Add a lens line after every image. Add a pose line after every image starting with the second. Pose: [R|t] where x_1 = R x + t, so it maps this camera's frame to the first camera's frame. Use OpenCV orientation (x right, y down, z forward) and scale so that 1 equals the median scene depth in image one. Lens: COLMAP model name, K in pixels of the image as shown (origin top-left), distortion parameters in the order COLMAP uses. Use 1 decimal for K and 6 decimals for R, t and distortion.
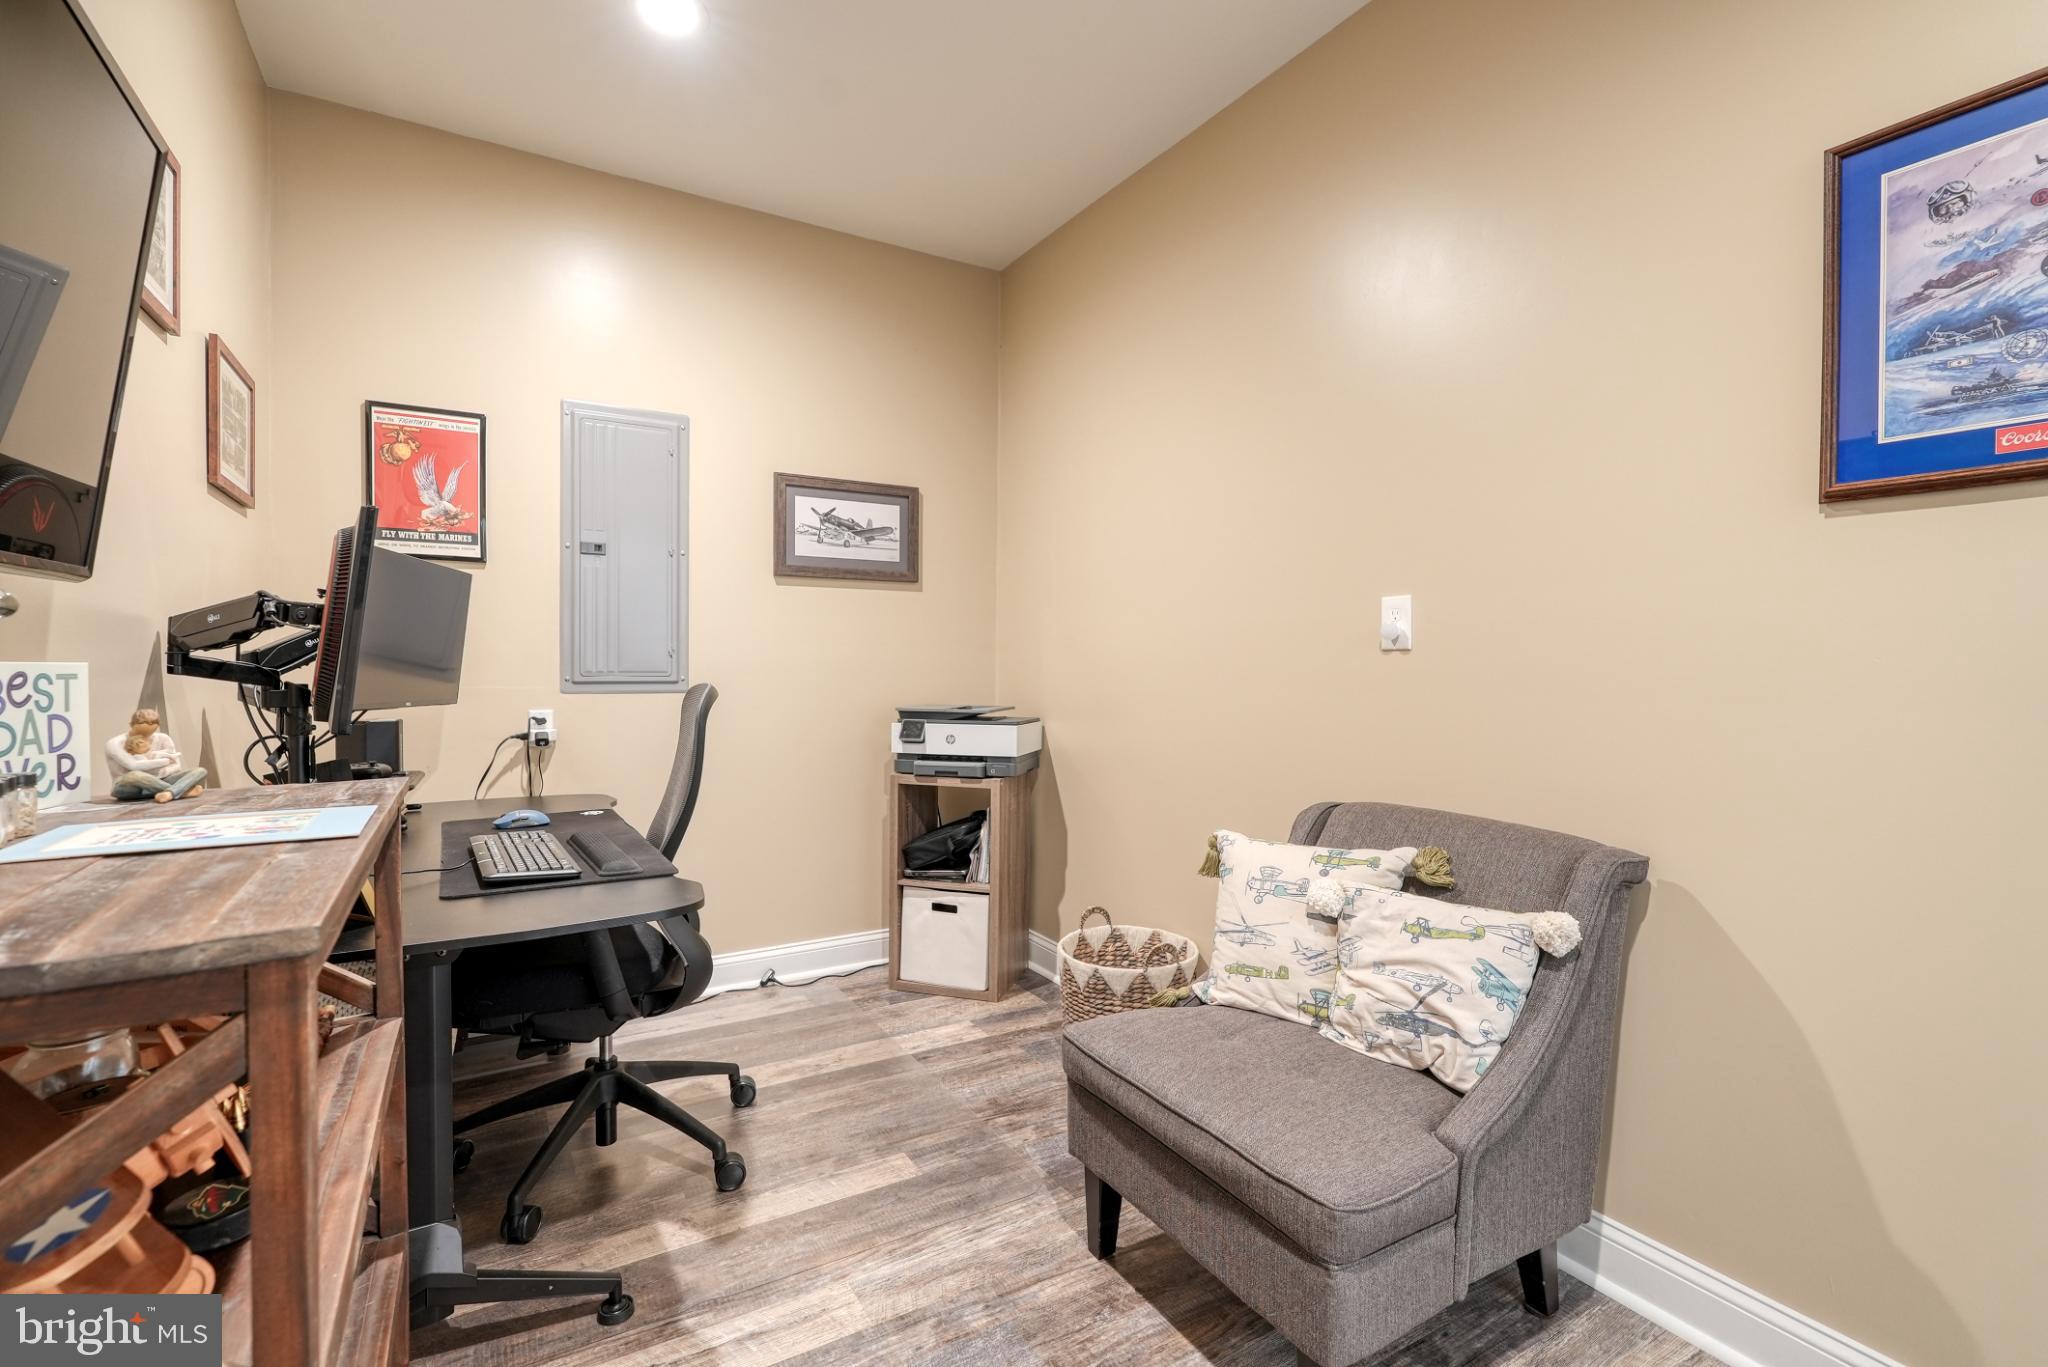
lens RADIAL K [[919.0, 0, 1023.2], [0, 919.0, 678.1], [0, 0, 1]] dist [-0.008907, 0.000831]
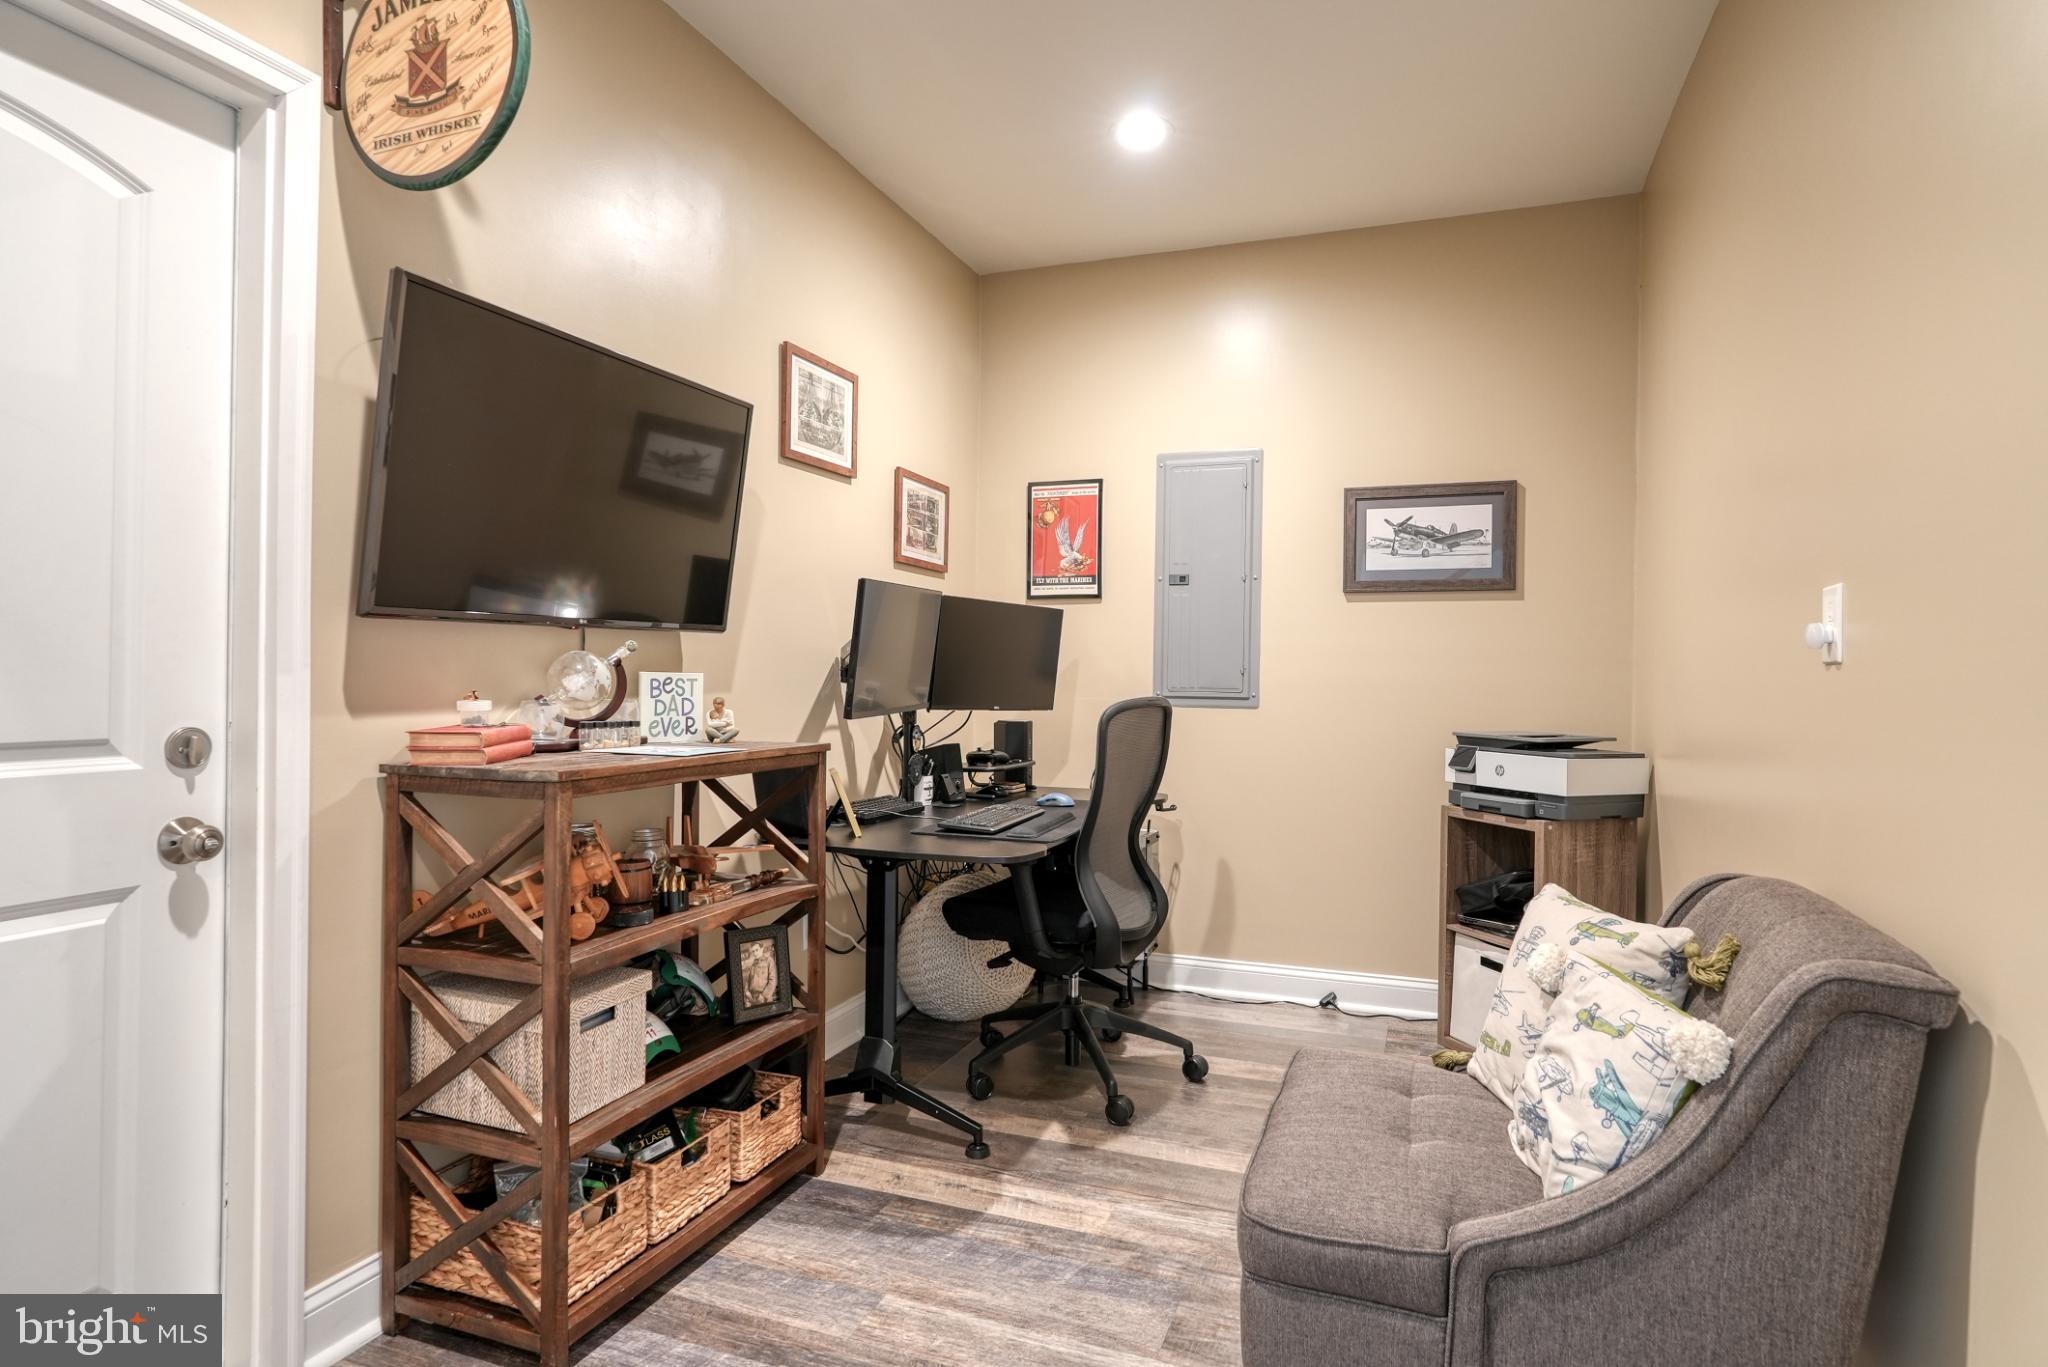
lens RADIAL K [[1087.6, 0, 1053.2], [0, 1087.6, 678.8], [0, 0, 1]] dist [-0.001235, 0.000062]
pose [[0.631523, 0.004358, -0.775345, 0.485443], [-0.022722, 0.999659, -0.012889, 0.003227], [0.775024, 0.025757, 0.631407, 0.024956]]
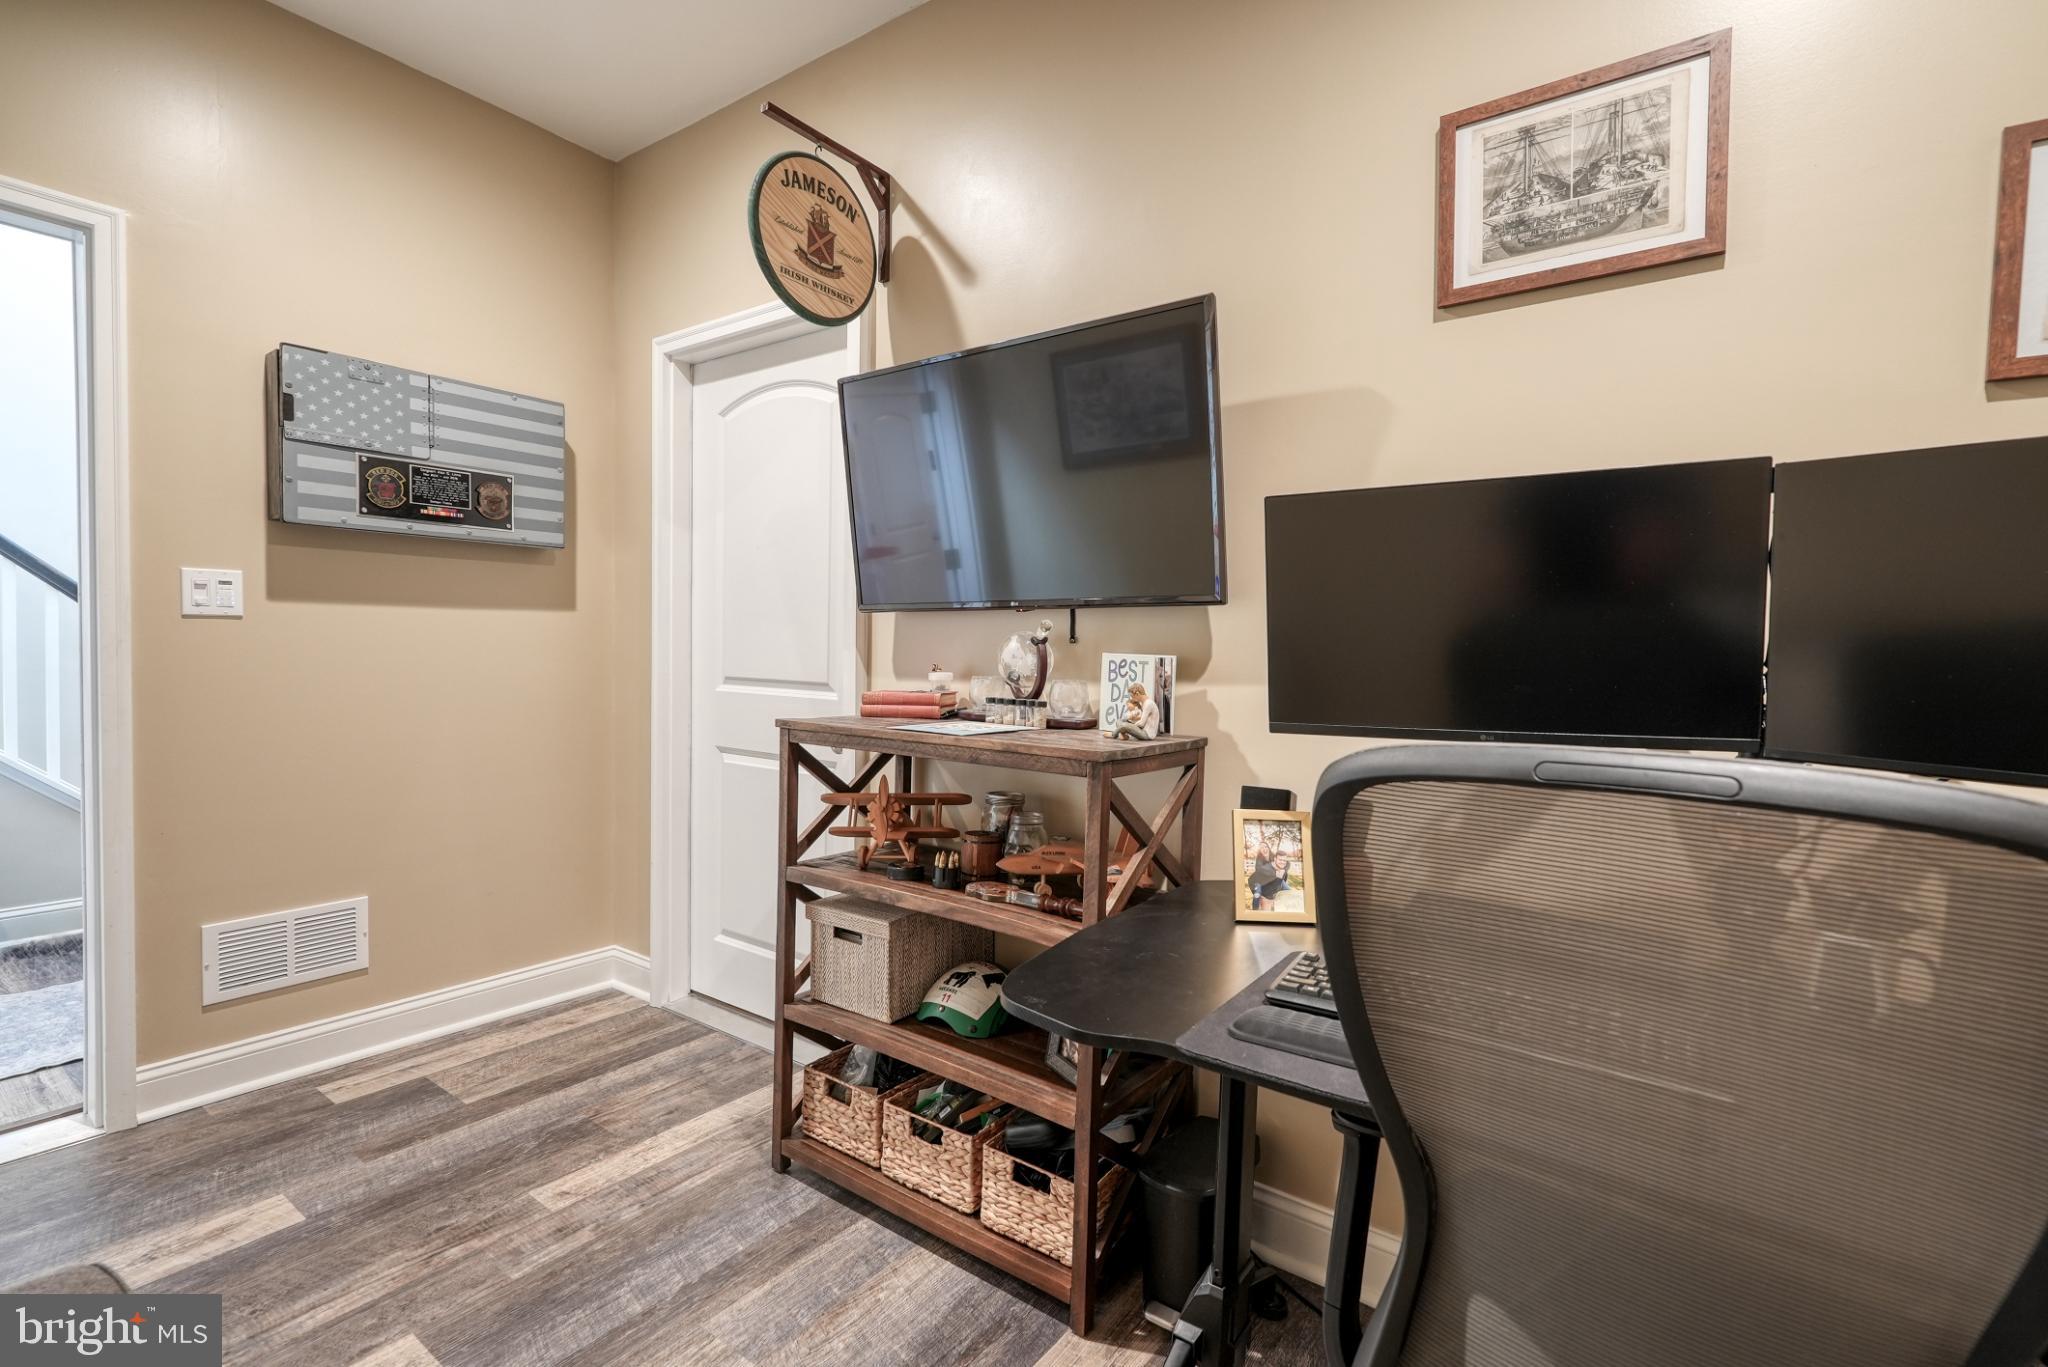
lens RADIAL K [[919.0, 0, 1023.2], [0, 919.0, 678.1], [0, 0, 1]] dist [-0.008907, 0.000831]
pose [[-0.920311, -0.013626, -0.390951, -0.050322], [-0.035512, 0.998177, 0.048806, -0.017626], [0.389573, 0.058801, -0.919116, 0.884403]]
